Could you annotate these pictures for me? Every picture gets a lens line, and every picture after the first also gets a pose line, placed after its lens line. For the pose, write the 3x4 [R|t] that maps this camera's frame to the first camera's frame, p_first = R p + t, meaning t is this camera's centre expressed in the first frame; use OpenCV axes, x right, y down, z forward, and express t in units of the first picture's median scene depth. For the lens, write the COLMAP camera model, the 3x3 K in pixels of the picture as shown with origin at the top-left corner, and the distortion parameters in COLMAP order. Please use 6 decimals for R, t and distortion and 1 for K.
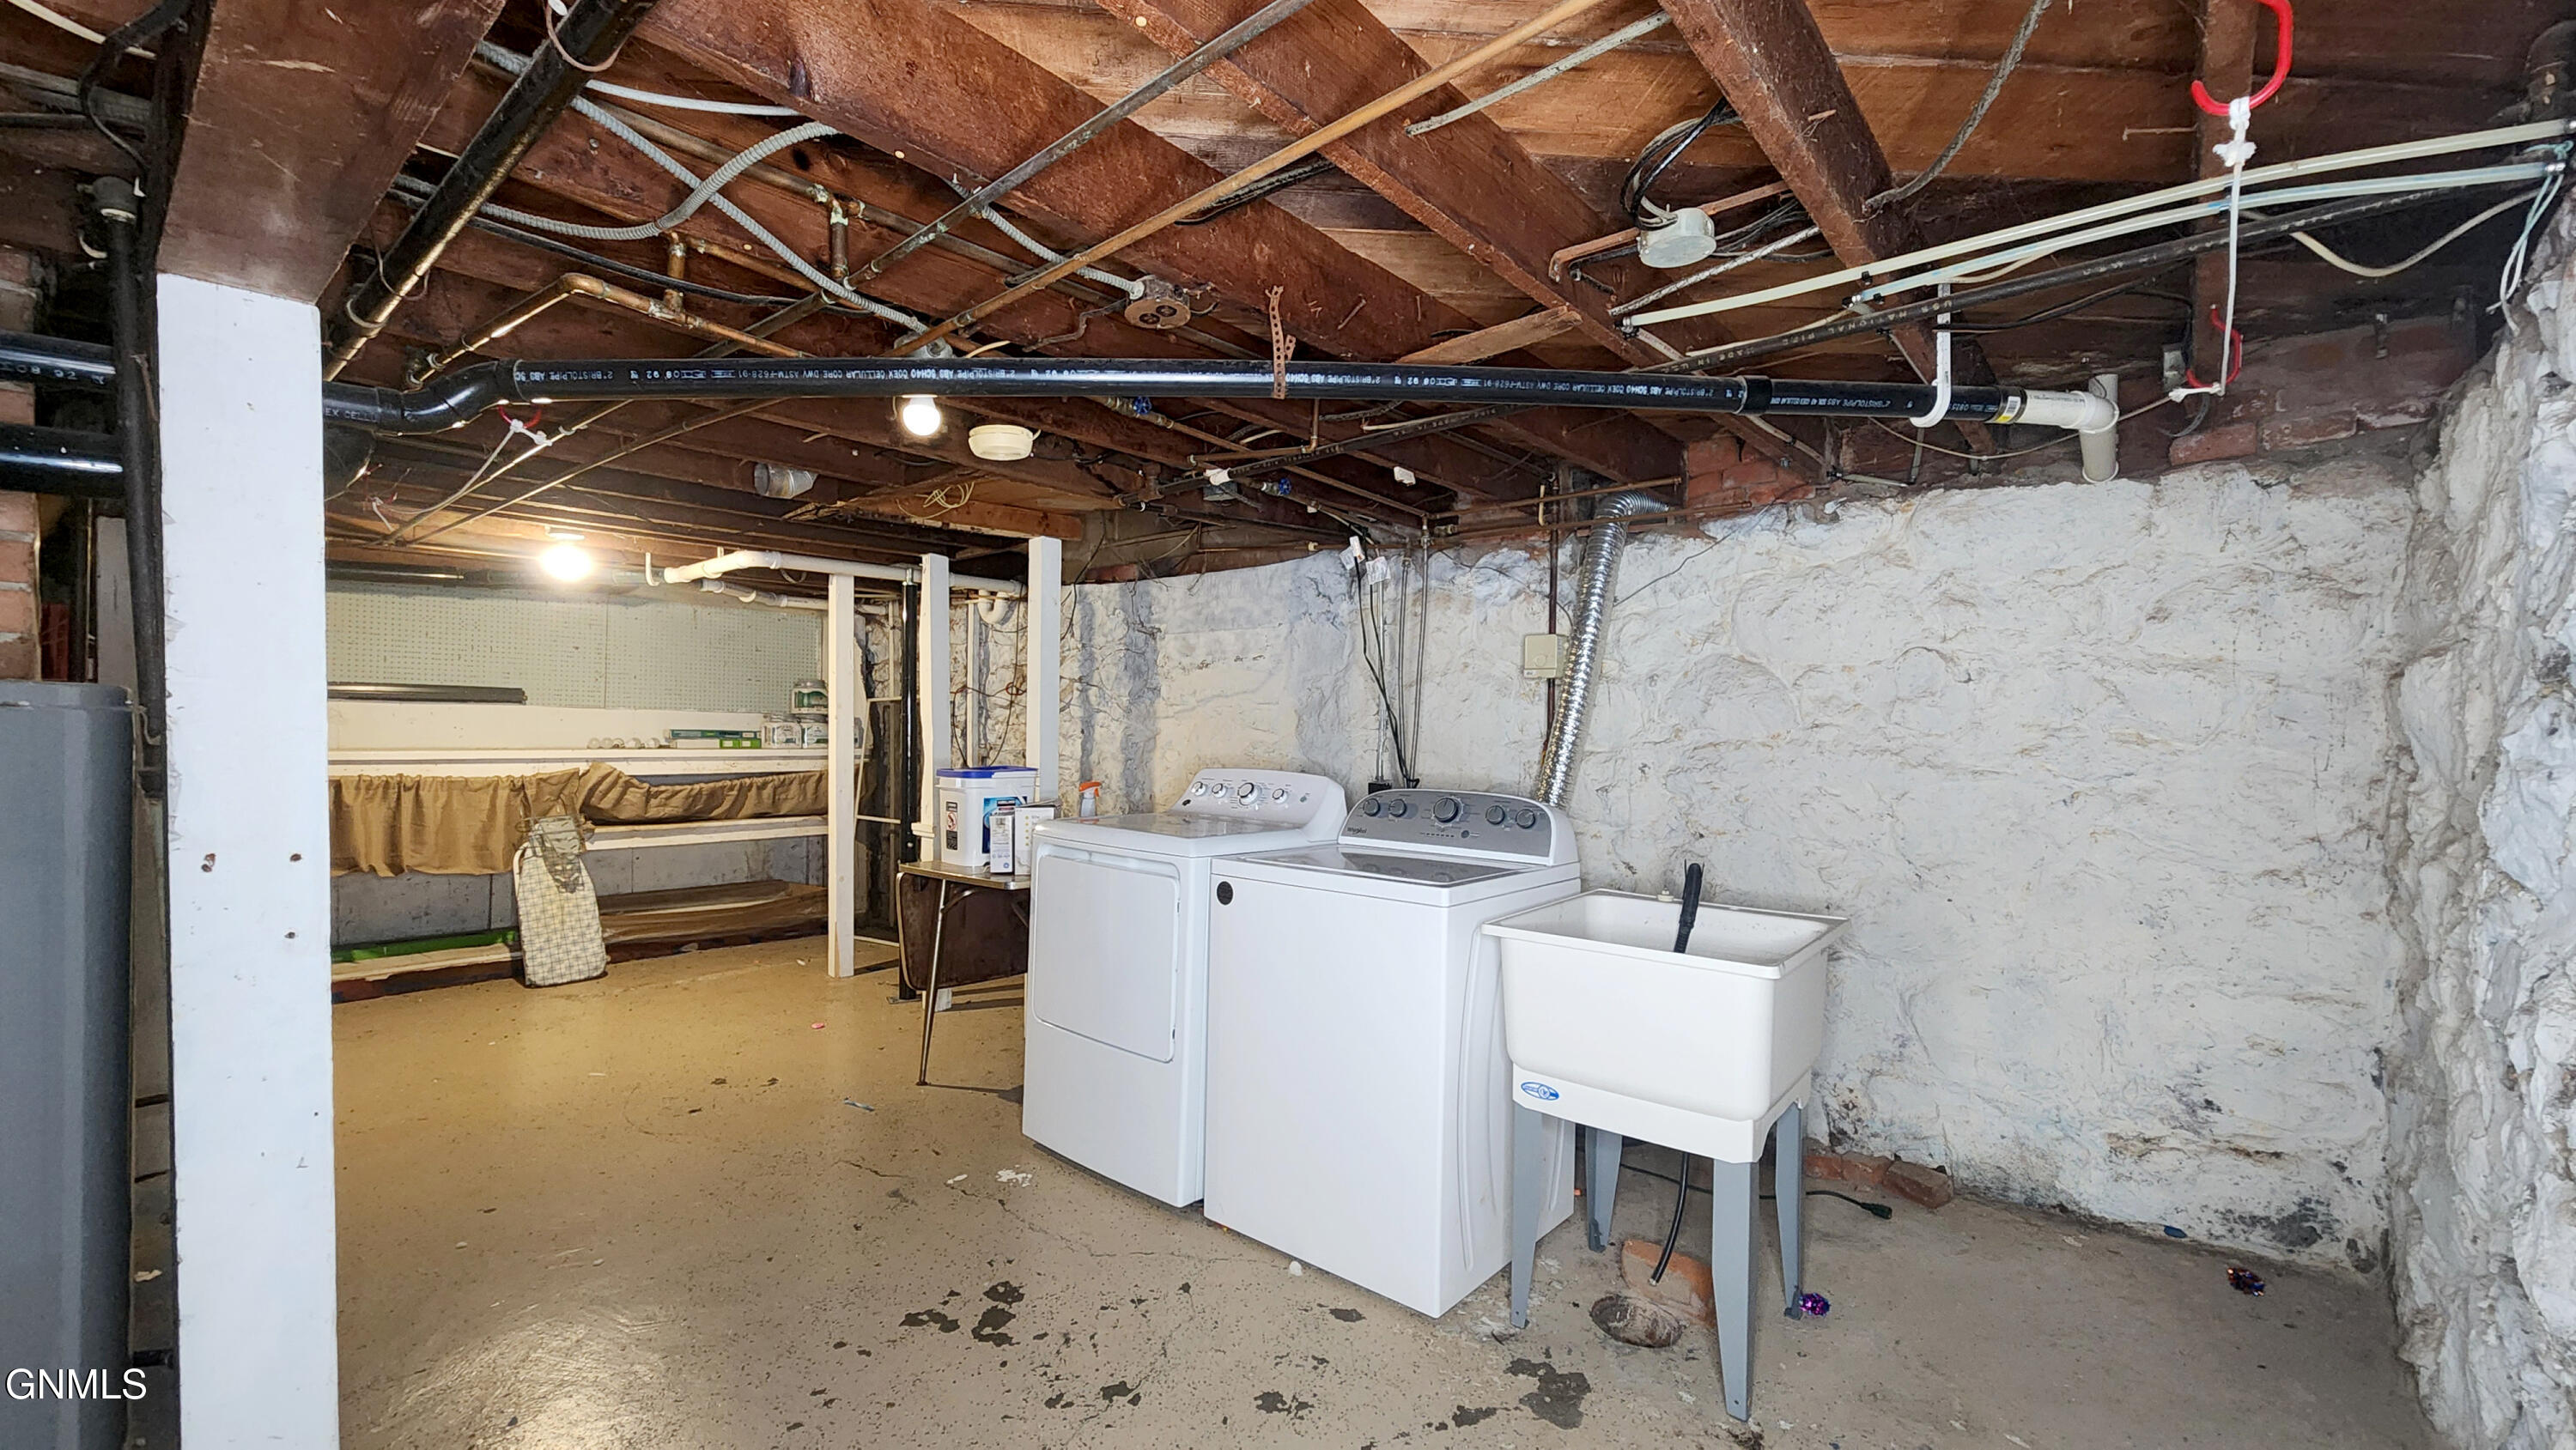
lens RADIAL K [[1066.7, 0, 1275.0], [0, 1066.7, 736.0], [0, 0, 1]] dist [-0.001118, -0.000156]
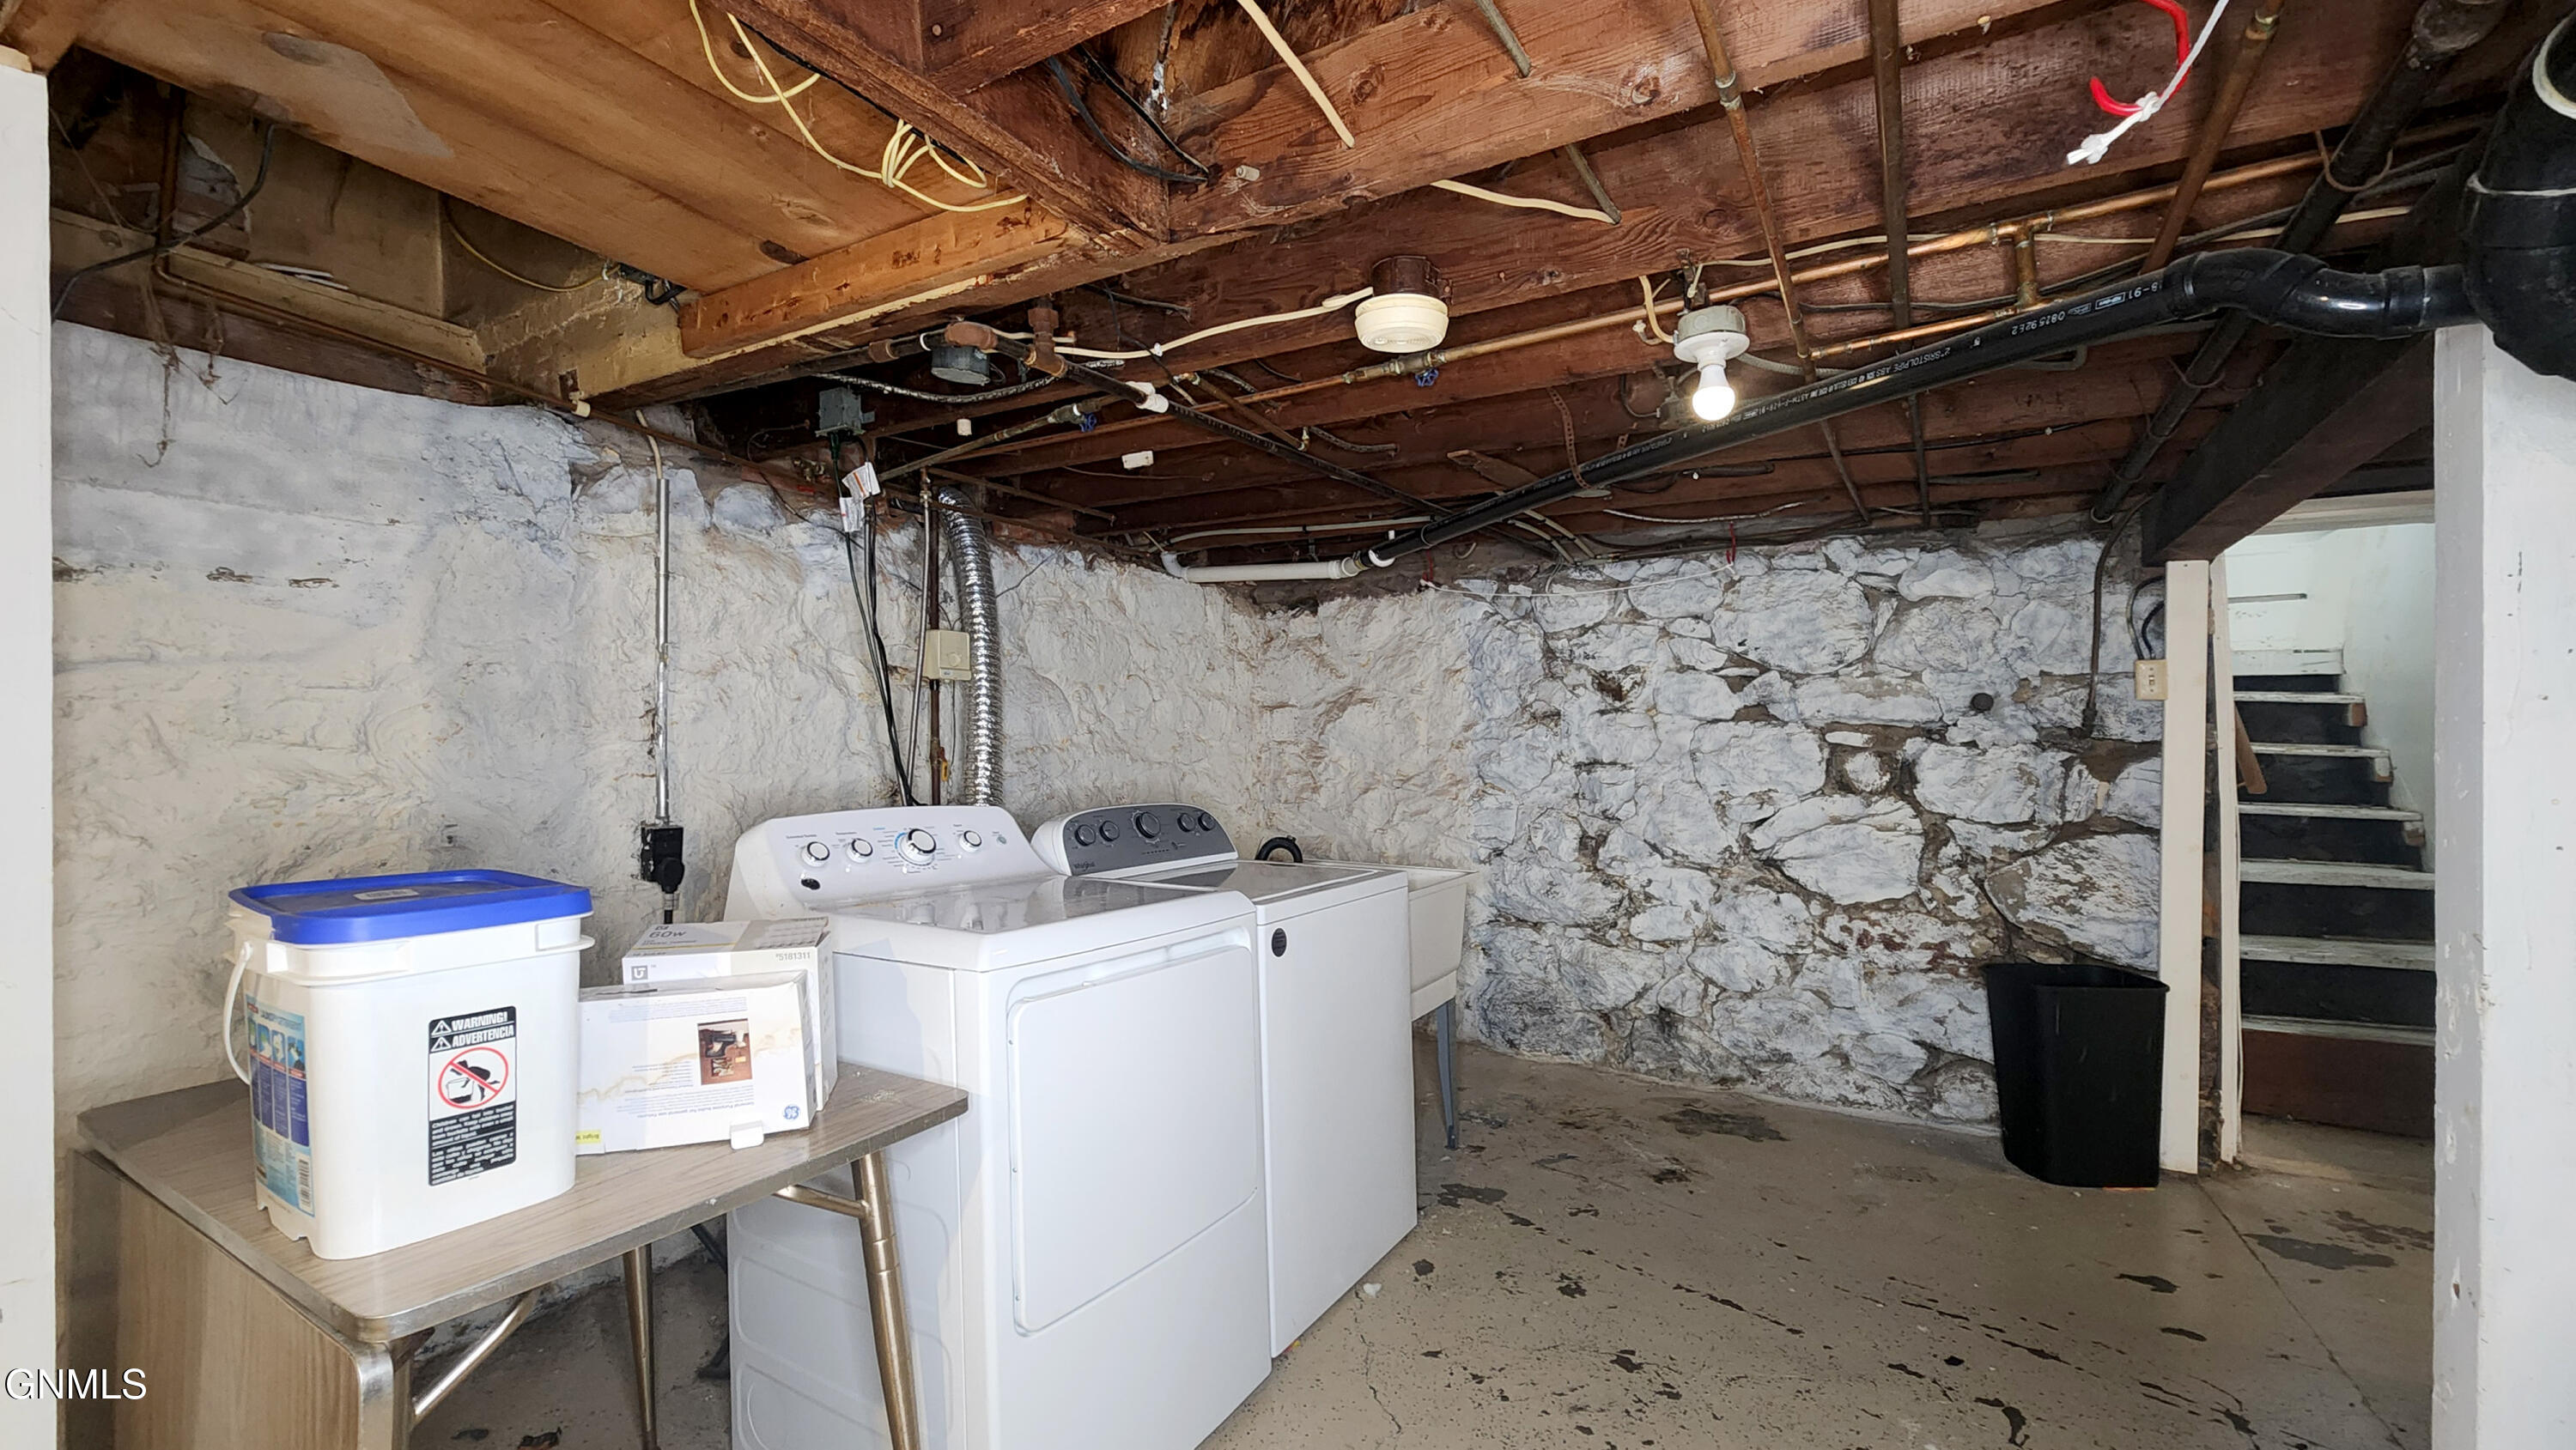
lens RADIAL K [[1066.7, 0, 1275.0], [0, 1066.7, 736.0], [0, 0, 1]] dist [-0.001118, -0.000156]
pose [[-0.166009, -0.008573, 0.986087, -0.917510], [0.009509, 0.999902, 0.010294, -0.020559], [-0.986078, 0.011086, -0.165911, 1.226640]]
